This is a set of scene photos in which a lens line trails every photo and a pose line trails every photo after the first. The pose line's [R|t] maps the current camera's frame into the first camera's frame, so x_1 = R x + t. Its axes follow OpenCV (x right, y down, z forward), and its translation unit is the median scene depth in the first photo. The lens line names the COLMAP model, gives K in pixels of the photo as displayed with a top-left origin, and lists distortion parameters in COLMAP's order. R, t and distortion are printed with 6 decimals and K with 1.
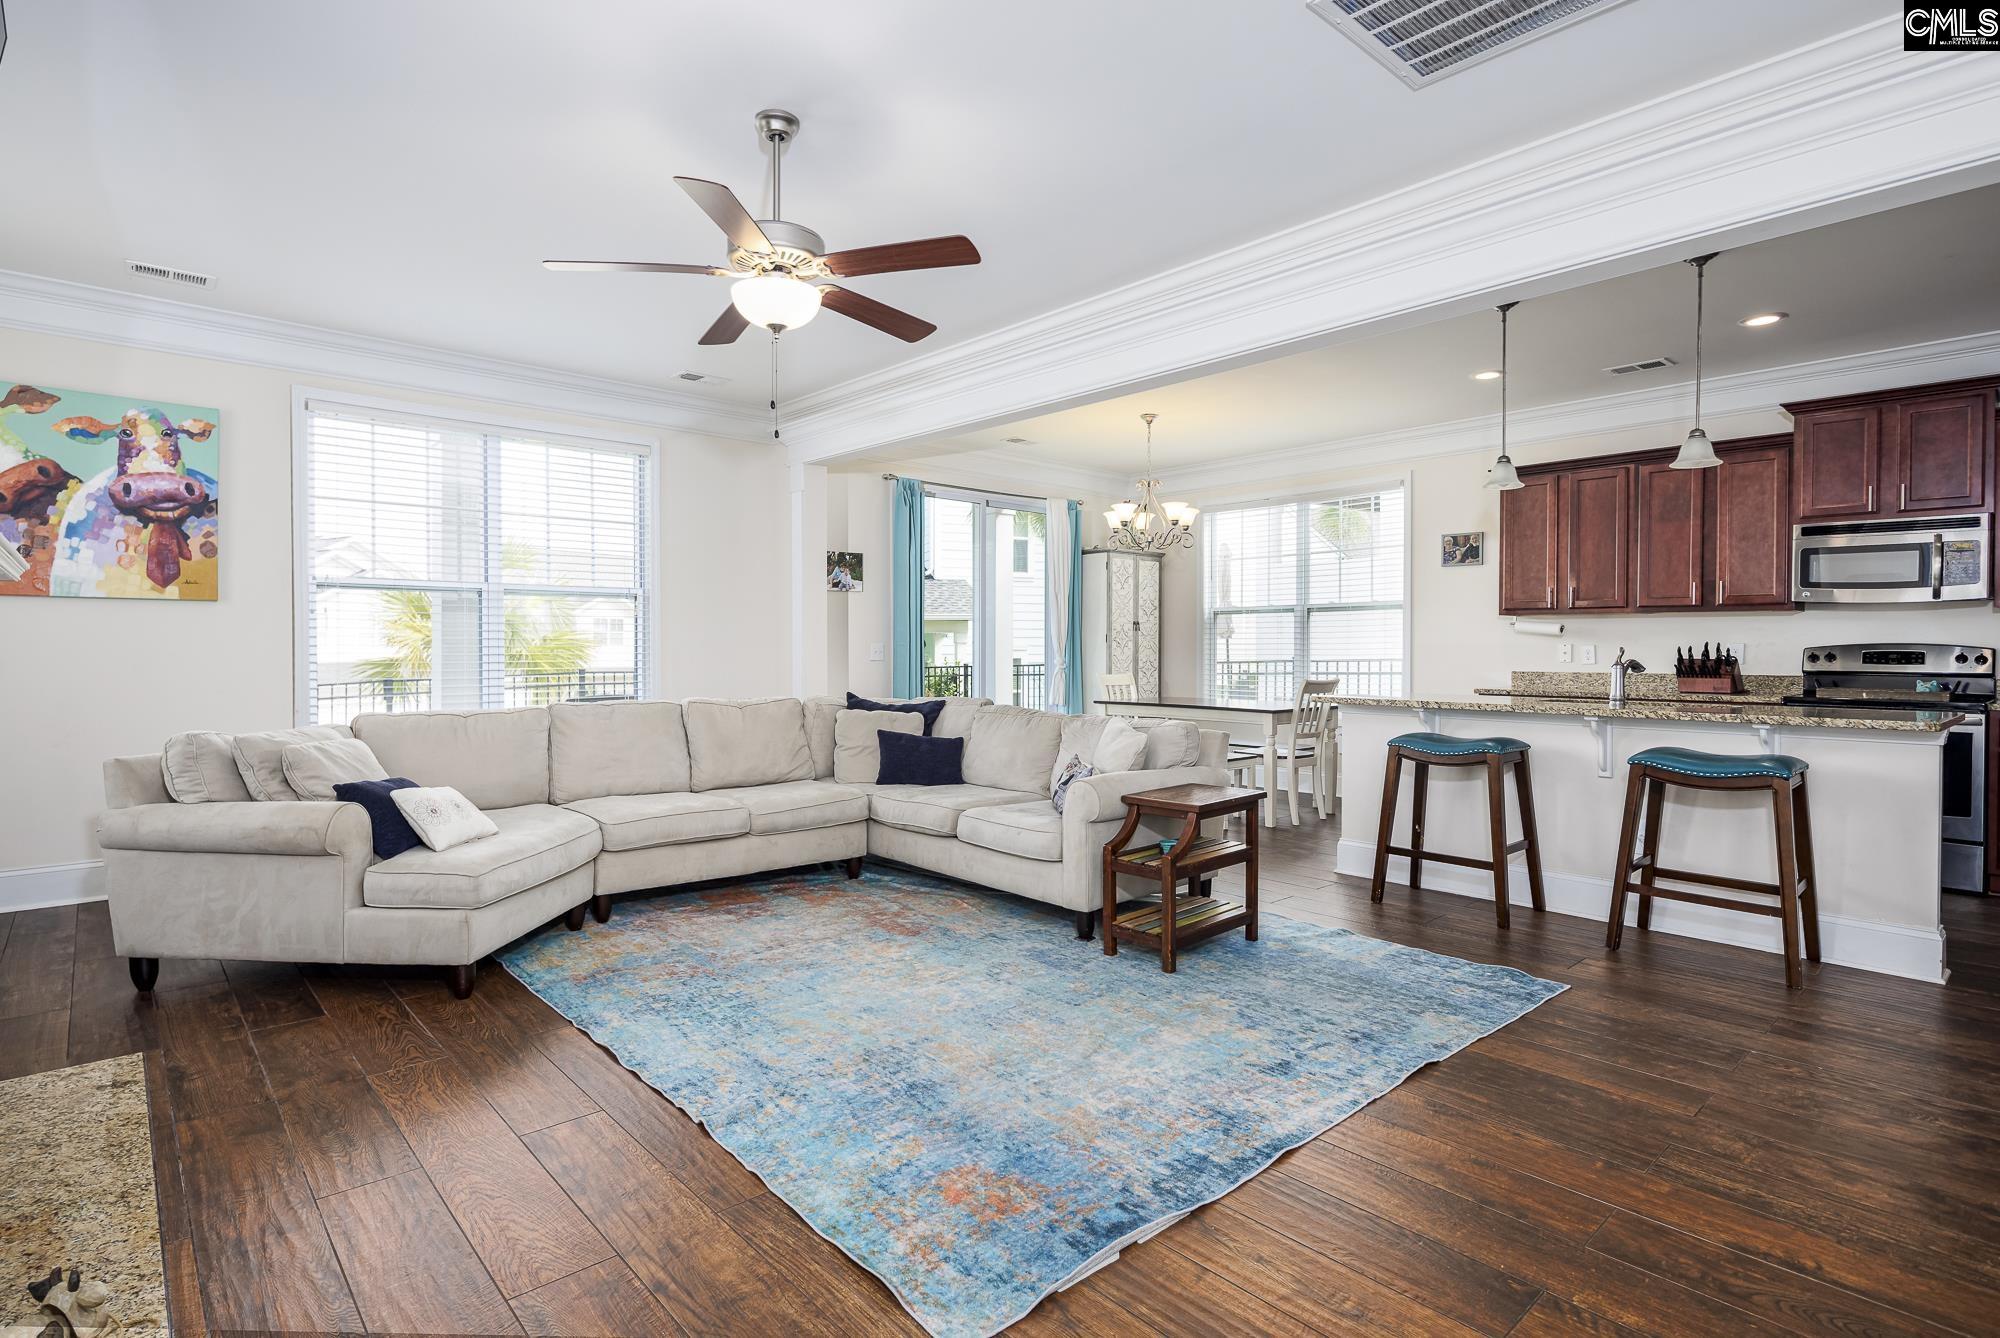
lens RADIAL K [[960.2, 0, 992.5], [0, 960.2, 663.1], [0, 0, 1]] dist [0.002368, -0.002604]
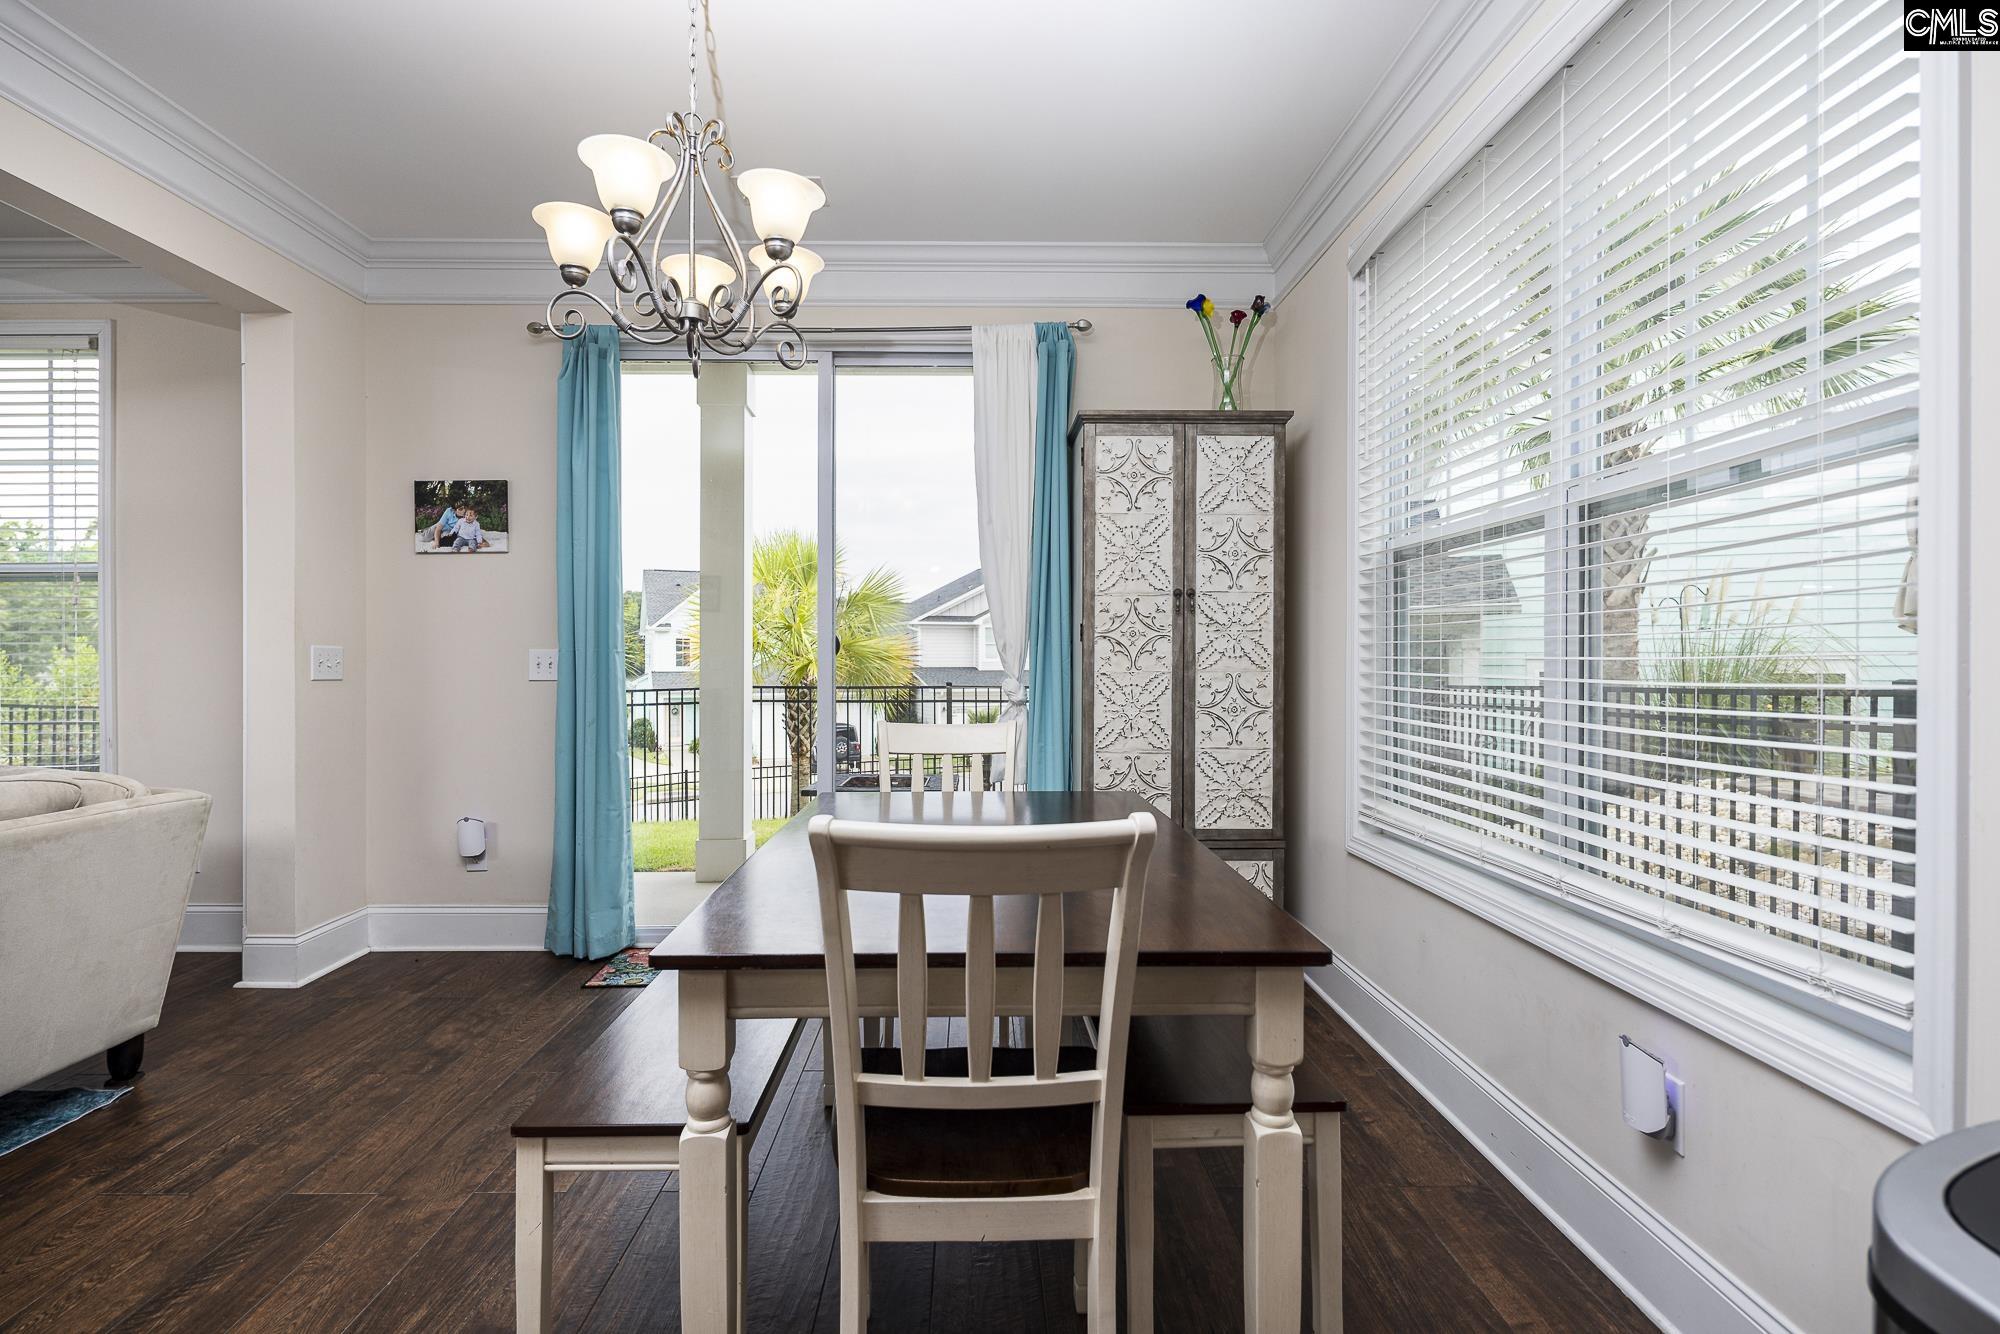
lens RADIAL K [[960.2, 0, 979.7], [0, 960.2, 665.1], [0, 0, 1]] dist [0.002368, -0.002604]
pose [[0.753284, 0.004955, -0.657677, 0.662867], [-0.010603, 0.999933, -0.004610, -0.018429], [0.657610, 0.010446, 0.753286, 1.232782]]
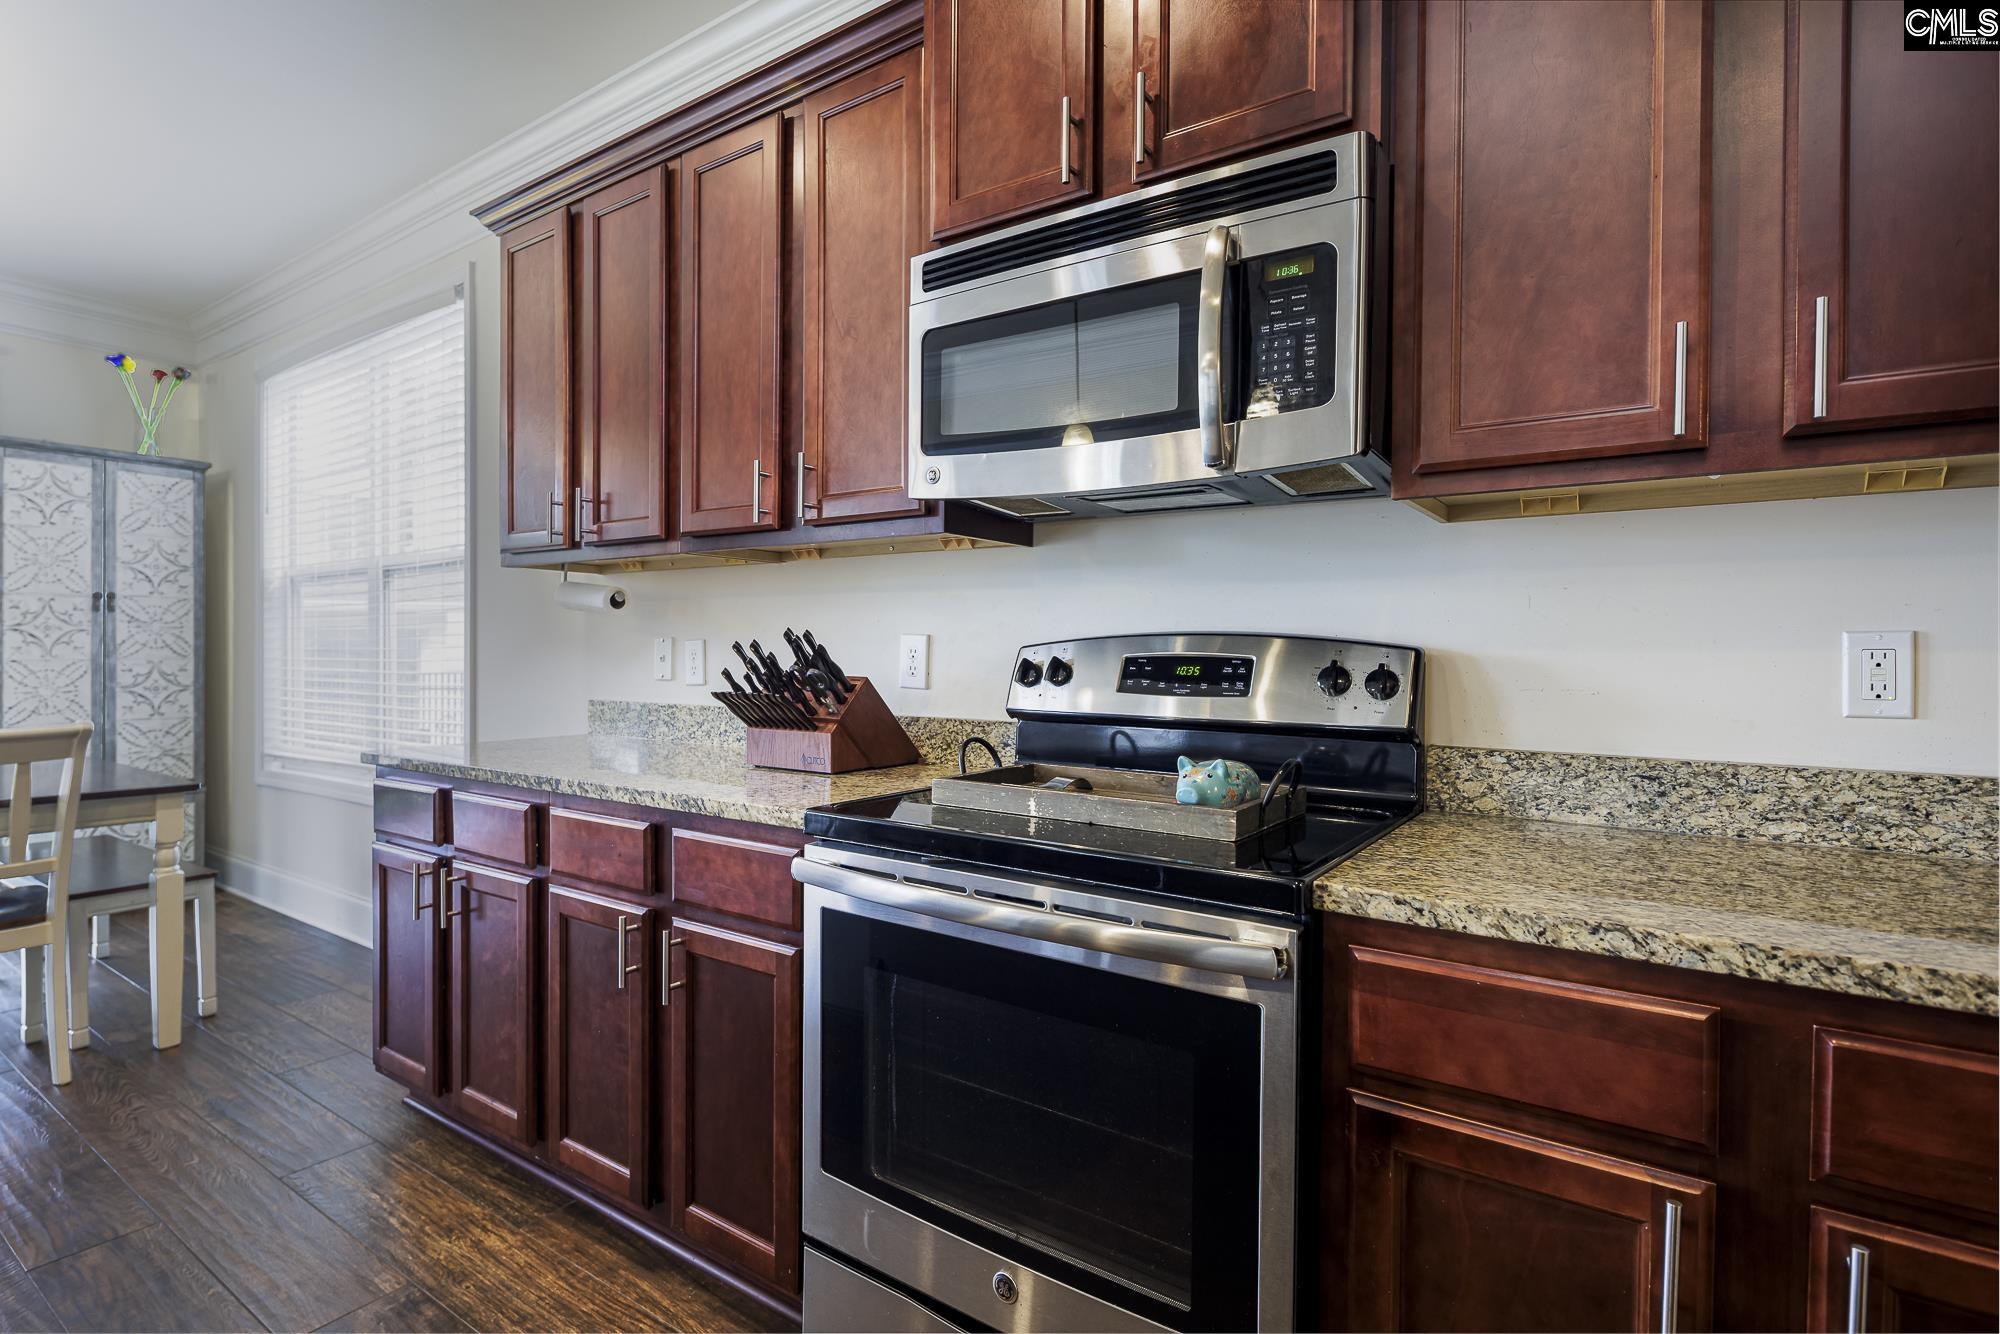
lens RADIAL K [[960.2, 0, 990.2], [0, 960.2, 660.5], [0, 0, 1]] dist [0.002368, -0.002604]
pose [[0.967371, 0.001487, 0.253360, 0.886624], [0.000531, 0.999969, -0.007896, -0.009149], [-0.253364, 0.007773, 0.967340, 0.781146]]
